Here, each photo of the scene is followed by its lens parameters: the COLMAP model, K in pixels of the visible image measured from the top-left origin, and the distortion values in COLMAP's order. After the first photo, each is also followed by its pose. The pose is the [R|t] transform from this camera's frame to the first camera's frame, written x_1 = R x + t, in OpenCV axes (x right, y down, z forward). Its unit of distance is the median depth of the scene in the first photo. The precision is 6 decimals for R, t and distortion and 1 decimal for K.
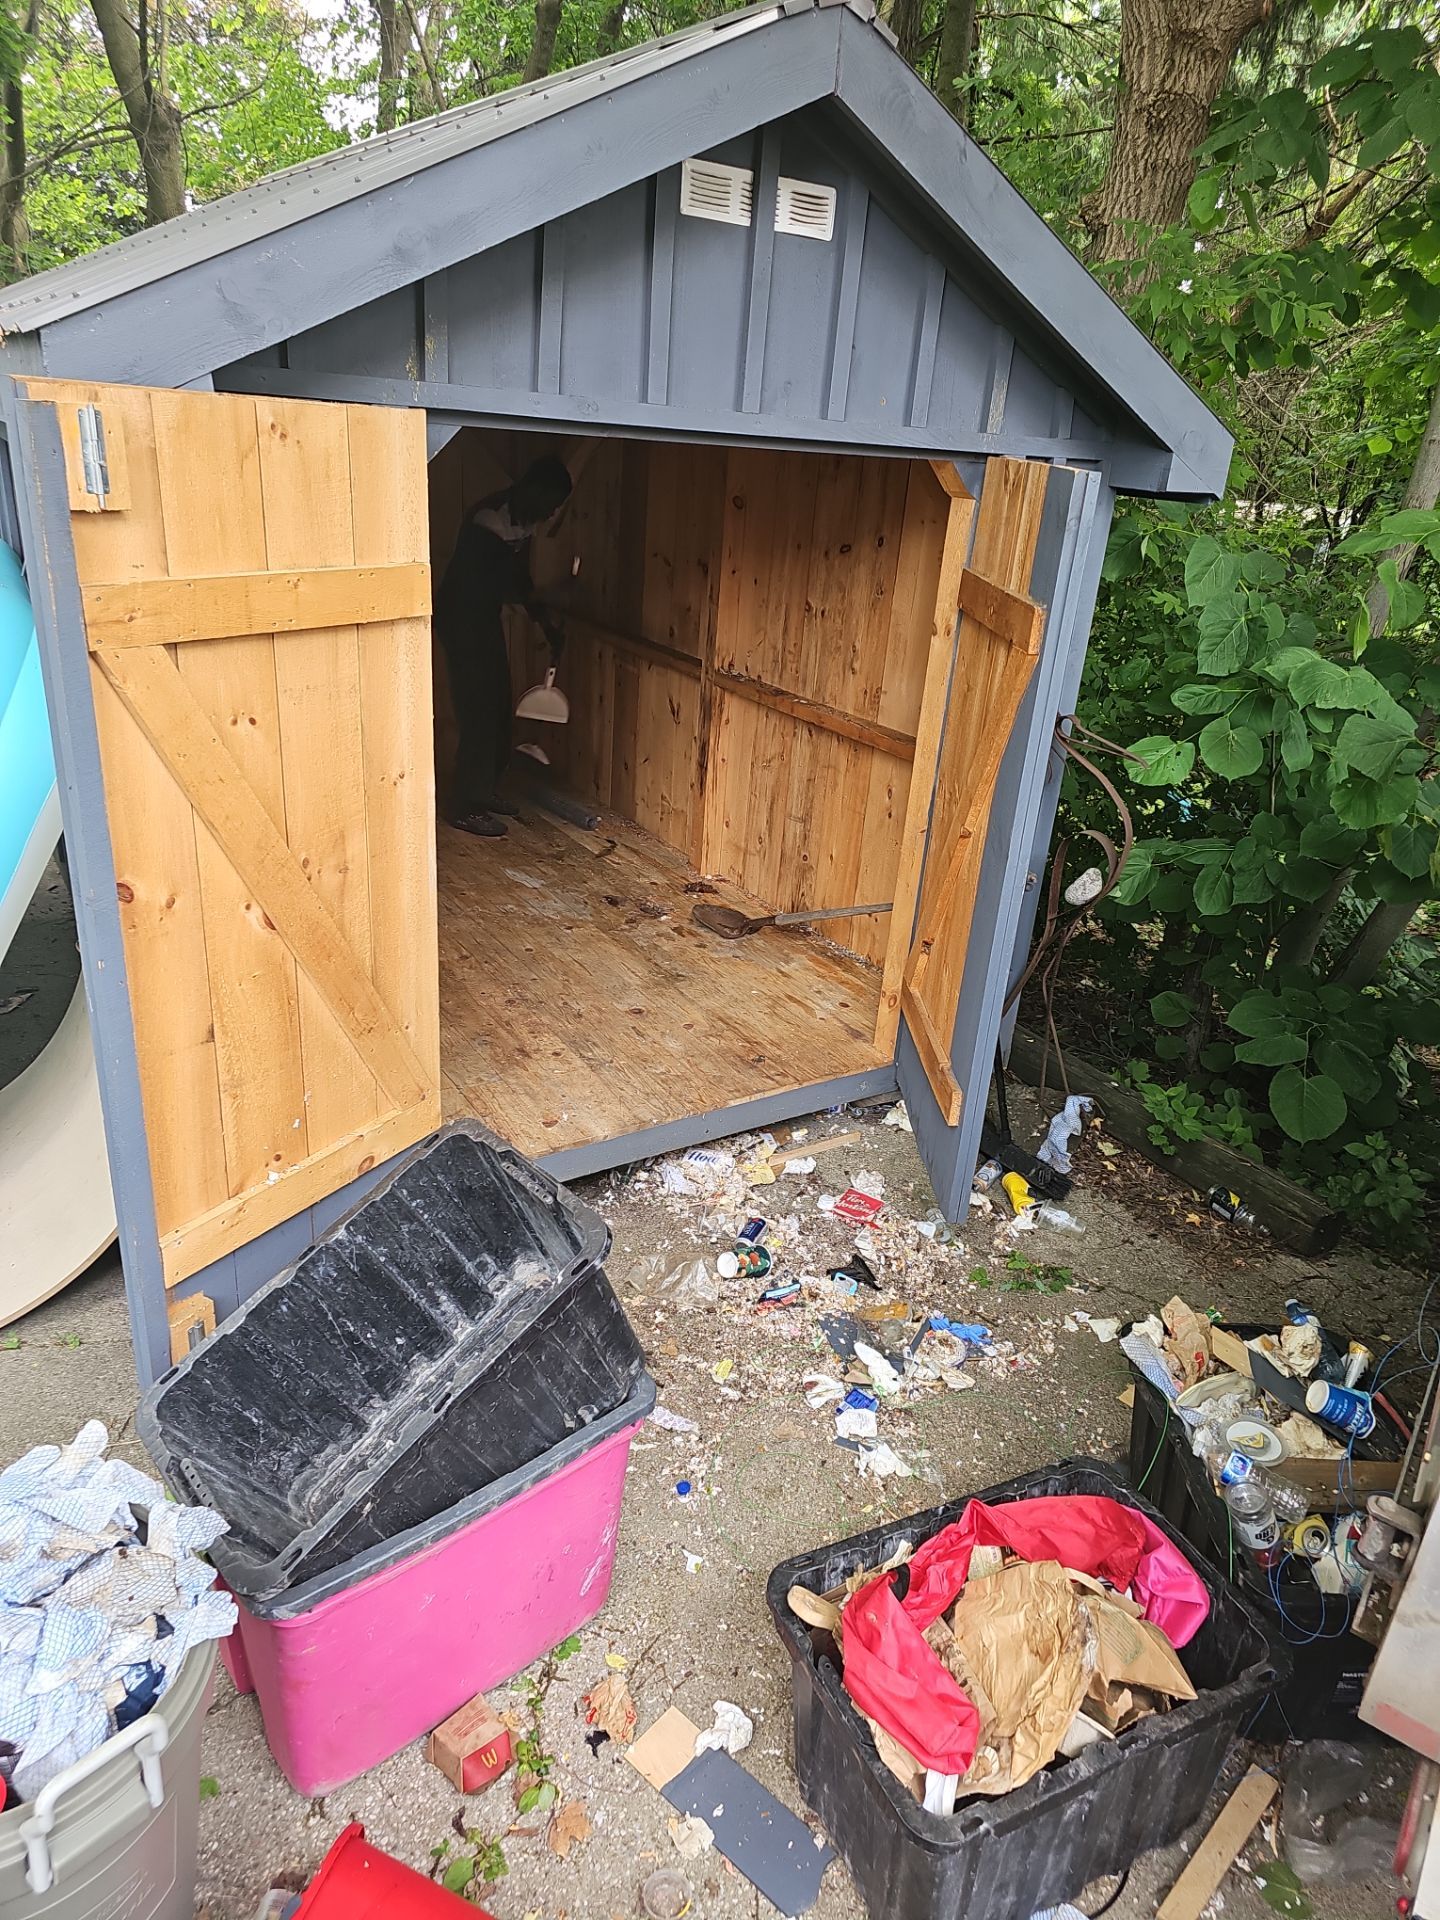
lens RADIAL K [[1277.6, 0, 726.9], [0, 1277.6, 964.0], [0, 0, 1]] dist [0.083718, 0.000104]
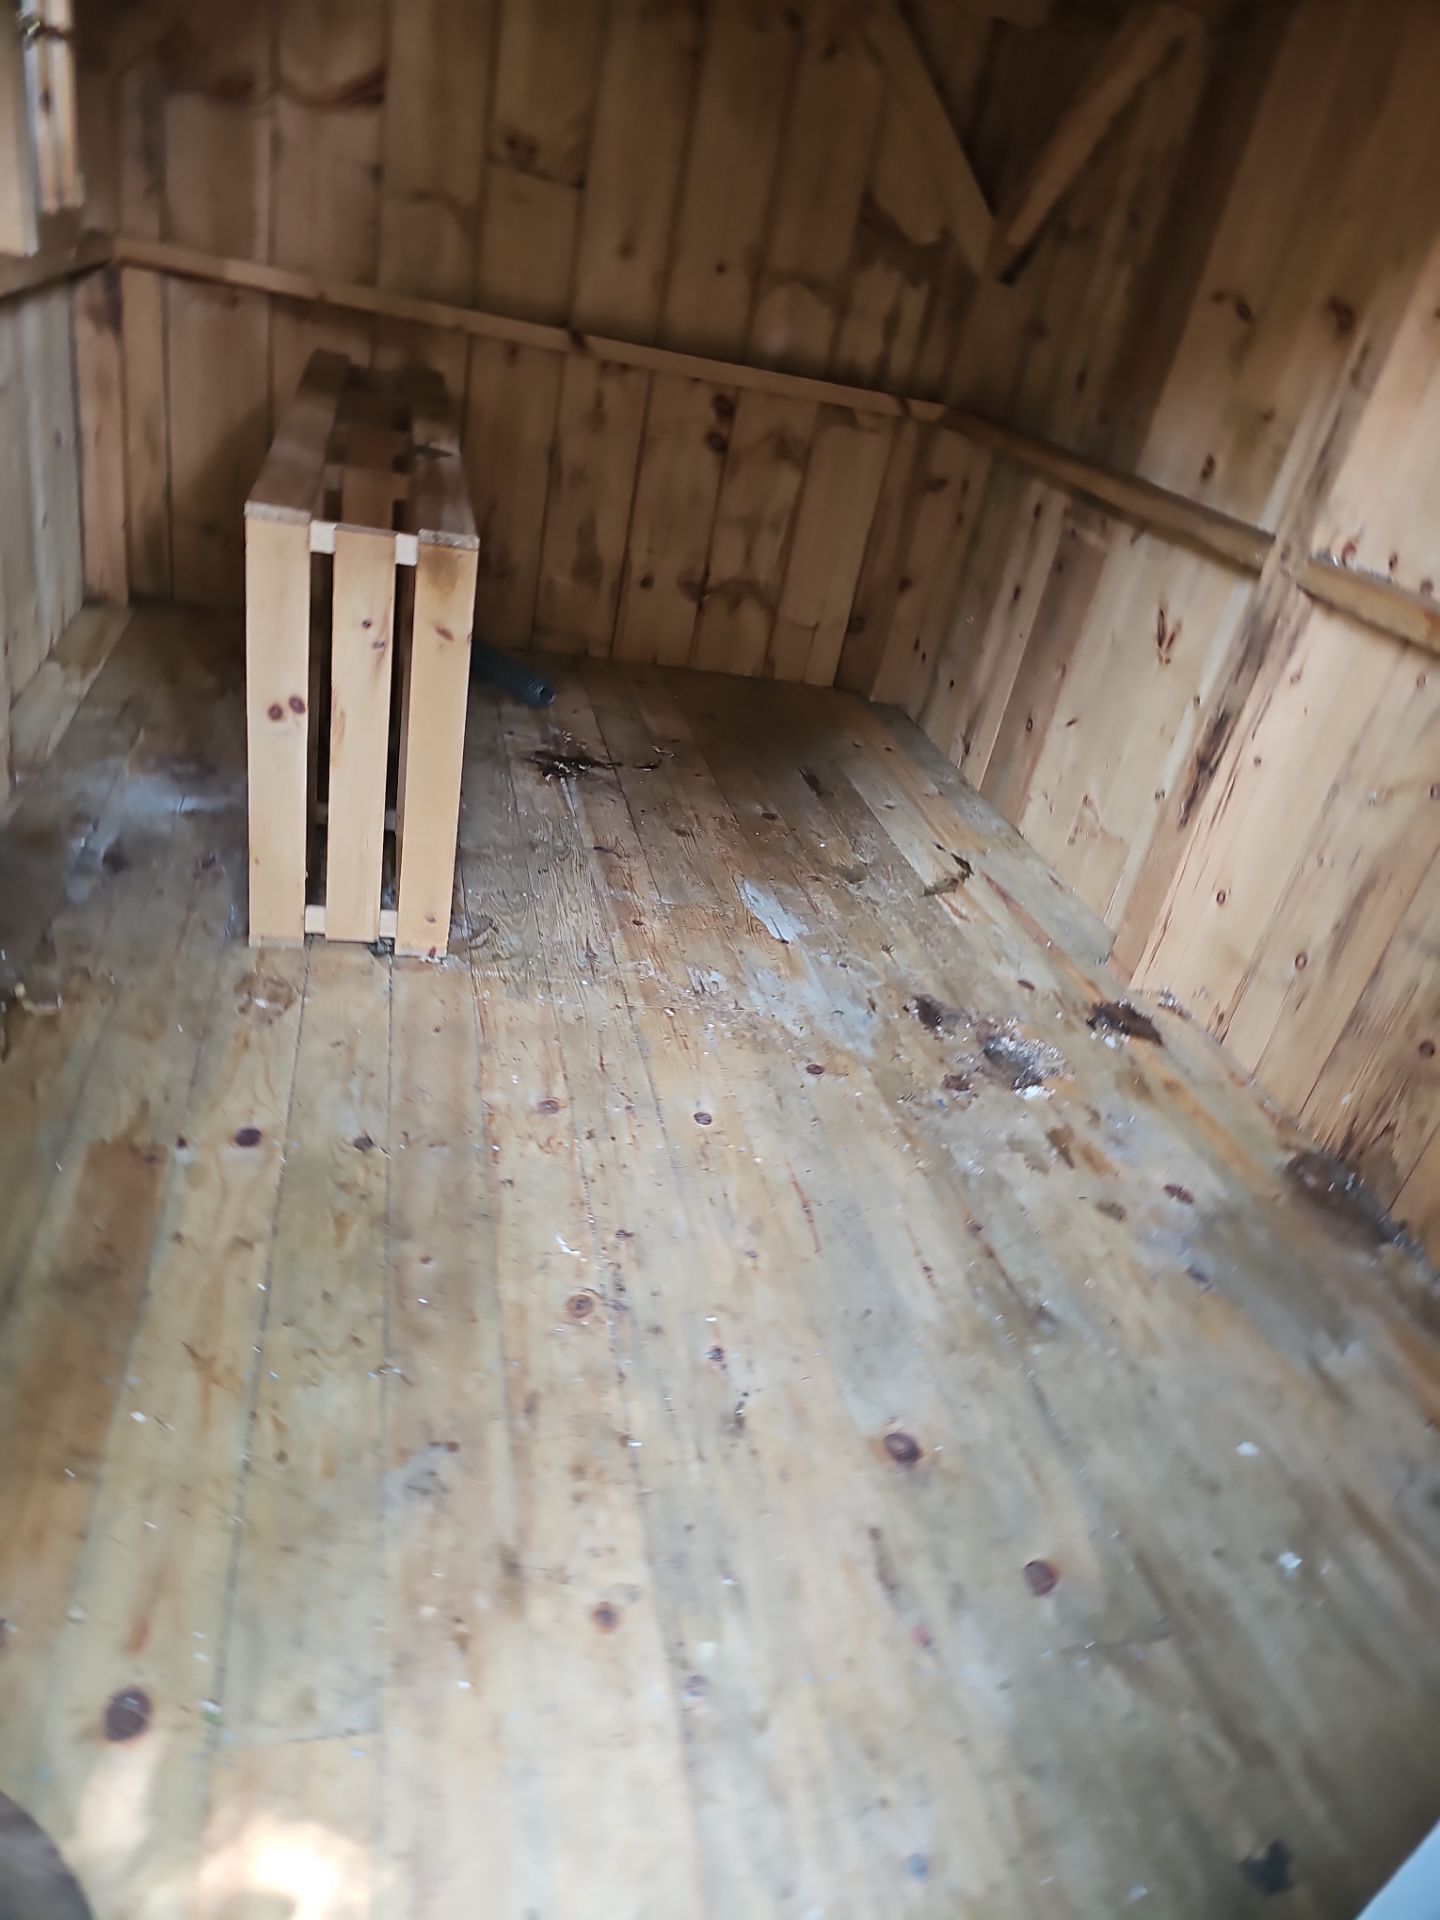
lens RADIAL K [[1277.6, 0, 706.5], [0, 1277.6, 961.4], [0, 0, 1]] dist [0.083718, 0.000104]
pose [[0.934319, 0.252030, -0.252049, -0.051081], [-0.236890, 0.967430, 0.089233, -0.087423], [0.266329, -0.023664, 0.963592, 0.513197]]
